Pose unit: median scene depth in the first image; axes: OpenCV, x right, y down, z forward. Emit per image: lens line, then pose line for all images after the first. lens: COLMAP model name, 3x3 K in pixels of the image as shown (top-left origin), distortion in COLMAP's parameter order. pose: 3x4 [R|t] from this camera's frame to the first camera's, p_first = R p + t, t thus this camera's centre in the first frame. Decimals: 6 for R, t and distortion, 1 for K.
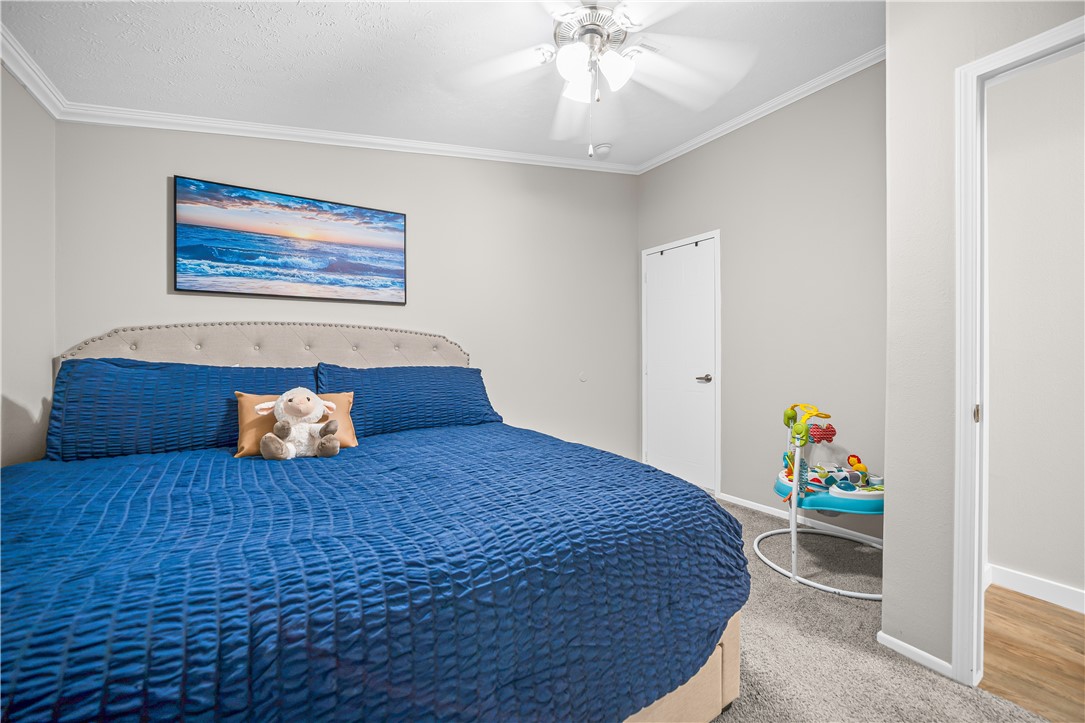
lens RADIAL K [[440.3, 0, 534.0], [0, 440.3, 358.5], [0, 0, 1]] dist [-0.026992, 0.006288]
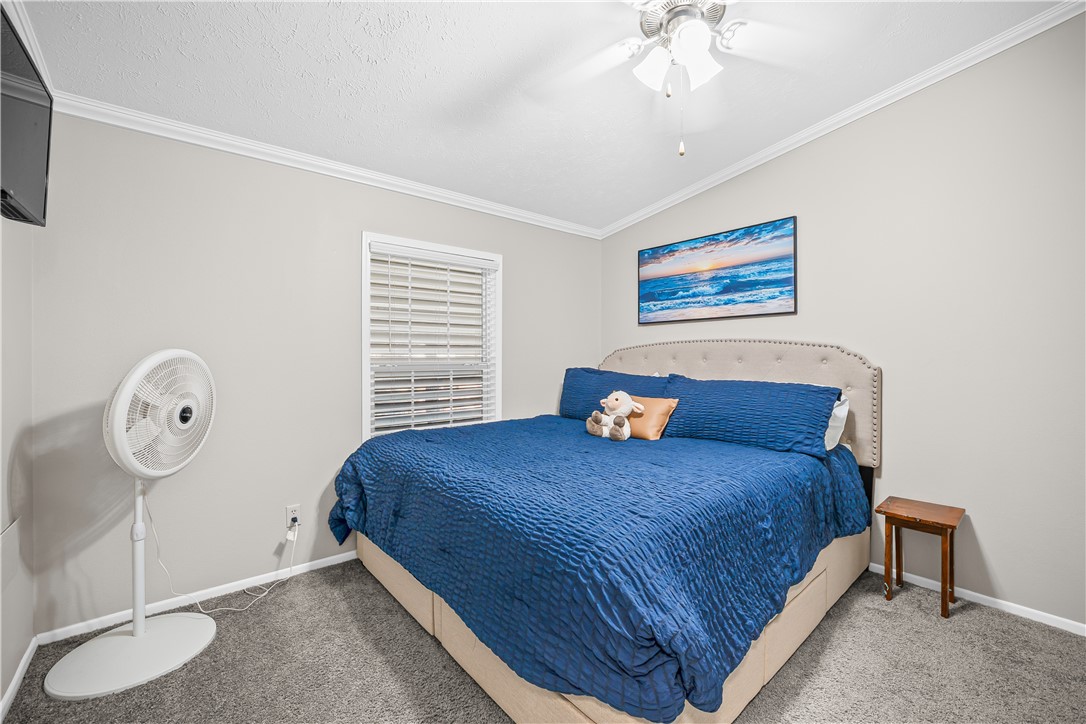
lens RADIAL K [[440.7, 0, 534.9], [0, 440.7, 357.1], [0, 0, 1]] dist [-0.026992, 0.006288]
pose [[0.123358, 0.001175, -0.992362, 0.619419], [-0.001947, 0.999998, 0.000942, -0.033539], [0.992360, 0.001816, 0.123360, 0.378716]]
